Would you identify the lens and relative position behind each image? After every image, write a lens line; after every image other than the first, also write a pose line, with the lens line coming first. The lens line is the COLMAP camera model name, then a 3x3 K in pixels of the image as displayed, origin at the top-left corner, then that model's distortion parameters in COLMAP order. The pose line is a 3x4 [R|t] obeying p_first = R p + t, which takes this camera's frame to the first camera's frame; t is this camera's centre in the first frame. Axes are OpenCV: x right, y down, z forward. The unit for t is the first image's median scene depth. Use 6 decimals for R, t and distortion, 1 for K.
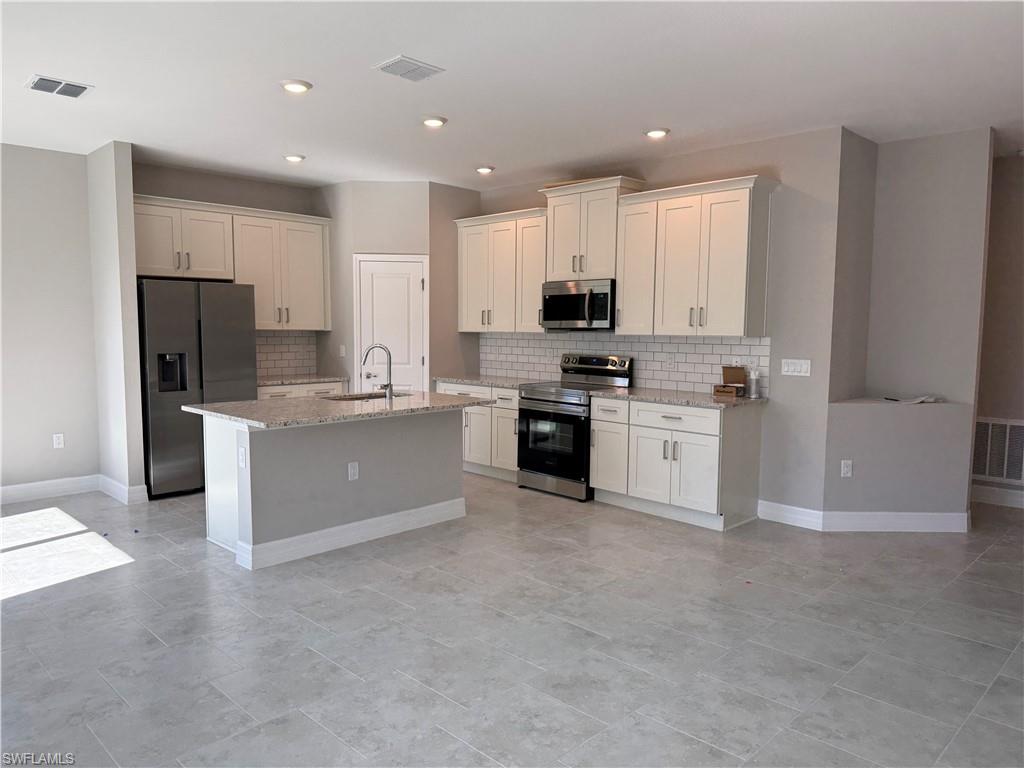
lens RADIAL K [[722.0, 0, 511.4], [0, 722.0, 392.7], [0, 0, 1]] dist [0.058683, -0.077741]
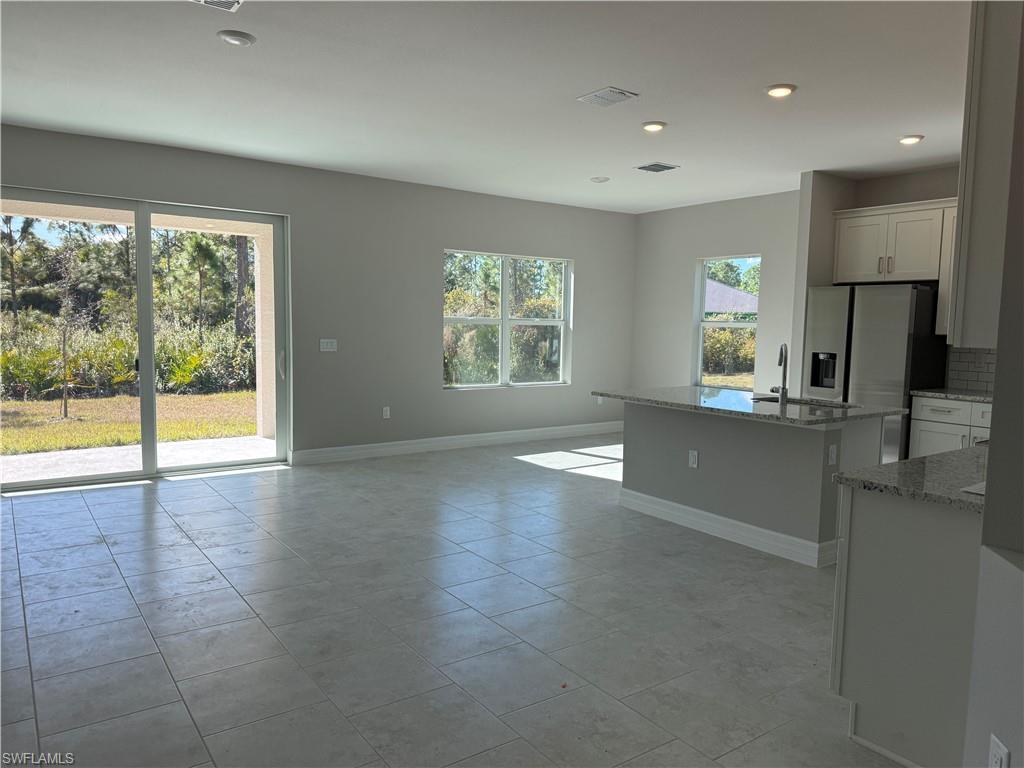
lens RADIAL K [[722.0, 0, 509.4], [0, 722.0, 383.9], [0, 0, 1]] dist [0.058683, -0.077741]
pose [[-0.177402, 0.074463, -0.981317, 0.756389], [-0.115152, 0.988714, 0.095841, -0.062950], [0.977378, 0.130003, -0.166825, 0.783623]]
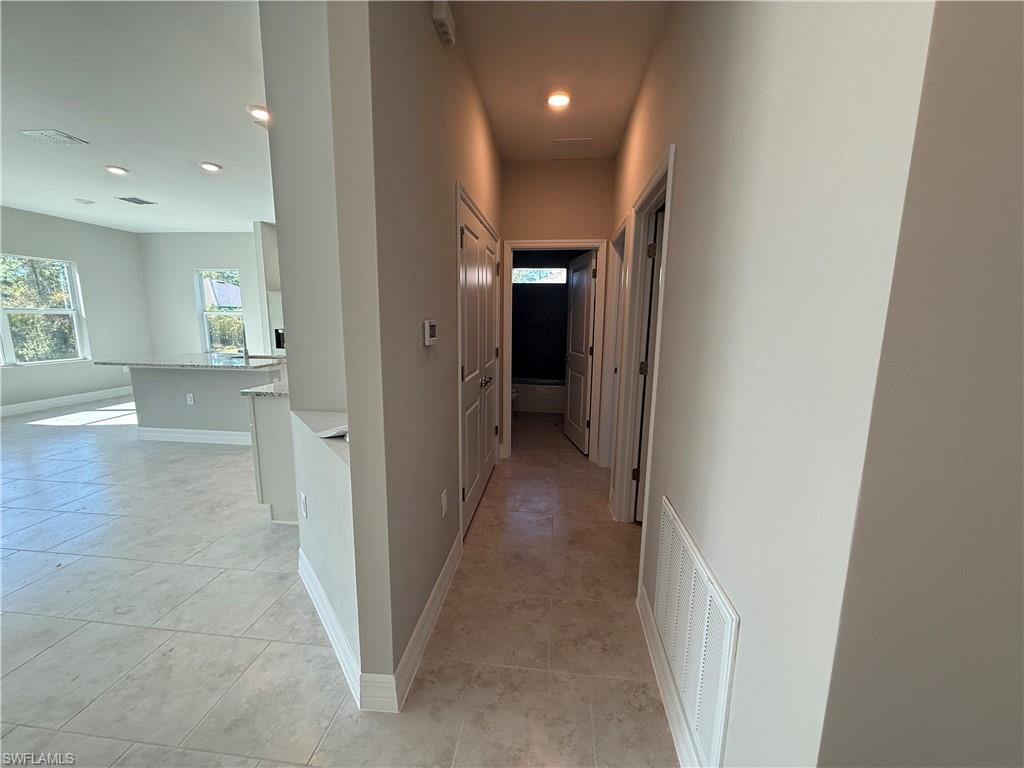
lens RADIAL K [[408.0, 0, 511.0], [0, 408.0, 385.1], [0, 0, 1]] dist [-0.000933, 0.000694]
pose [[0.618923, 0.126214, -0.775244, 0.841792], [-0.083348, 0.991986, 0.094959, -0.065276], [0.781017, 0.005843, 0.624483, 0.863369]]
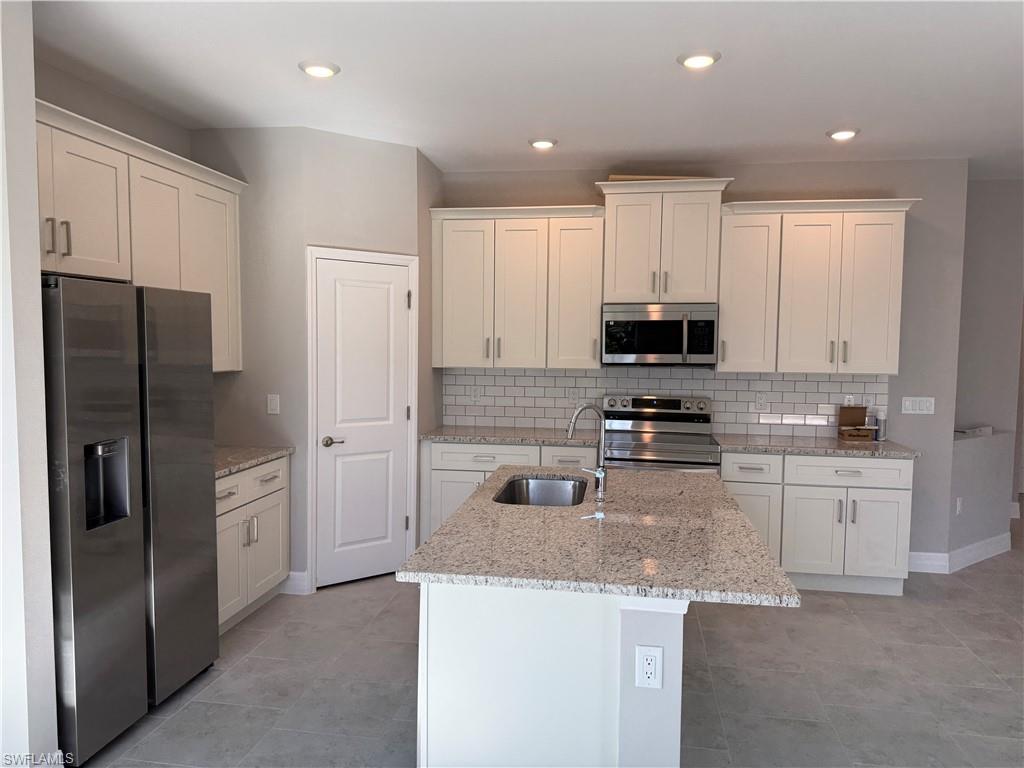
lens RADIAL K [[722.0, 0, 519.1], [0, 722.0, 388.0], [0, 0, 1]] dist [0.058683, -0.077741]
pose [[0.809833, -0.039002, 0.585363, -0.562848], [0.052078, 0.998628, -0.005511, -0.076337], [-0.584345, 0.034947, 0.810753, 0.517741]]
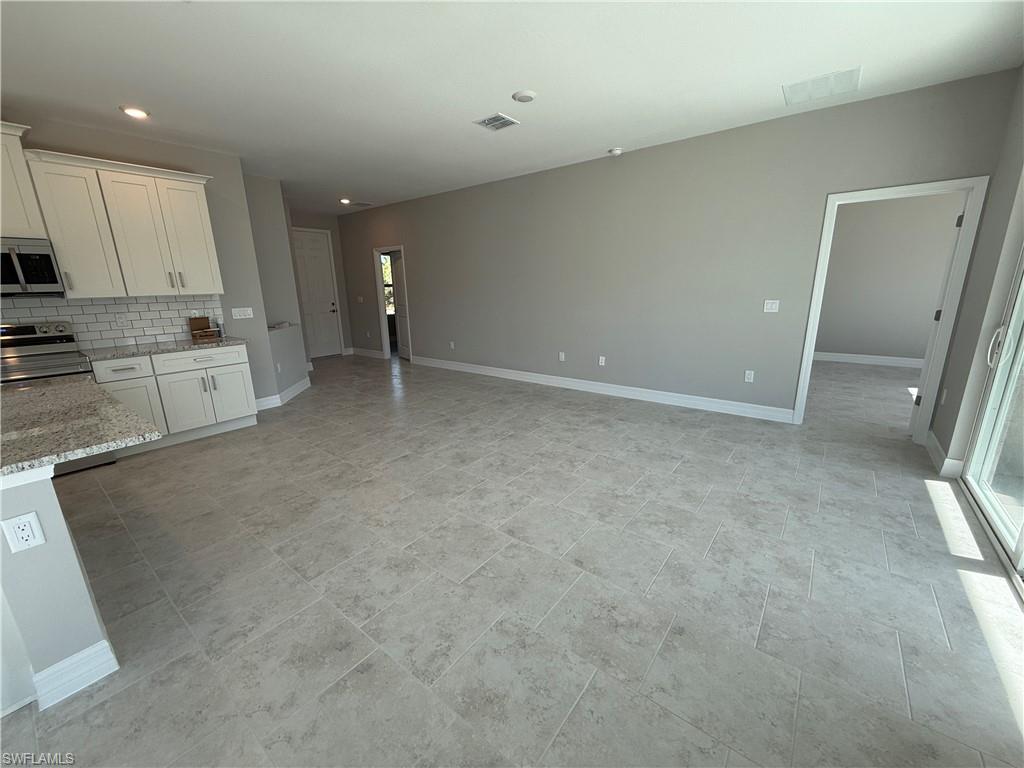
lens RADIAL K [[408.0, 0, 509.1], [0, 408.0, 385.4], [0, 0, 1]] dist [-0.000933, 0.000694]
pose [[-0.110882, -0.247930, 0.962411, -0.541914], [0.115149, 0.958656, 0.260229, -0.046170], [-0.987140, 0.139675, -0.077749, 0.505497]]
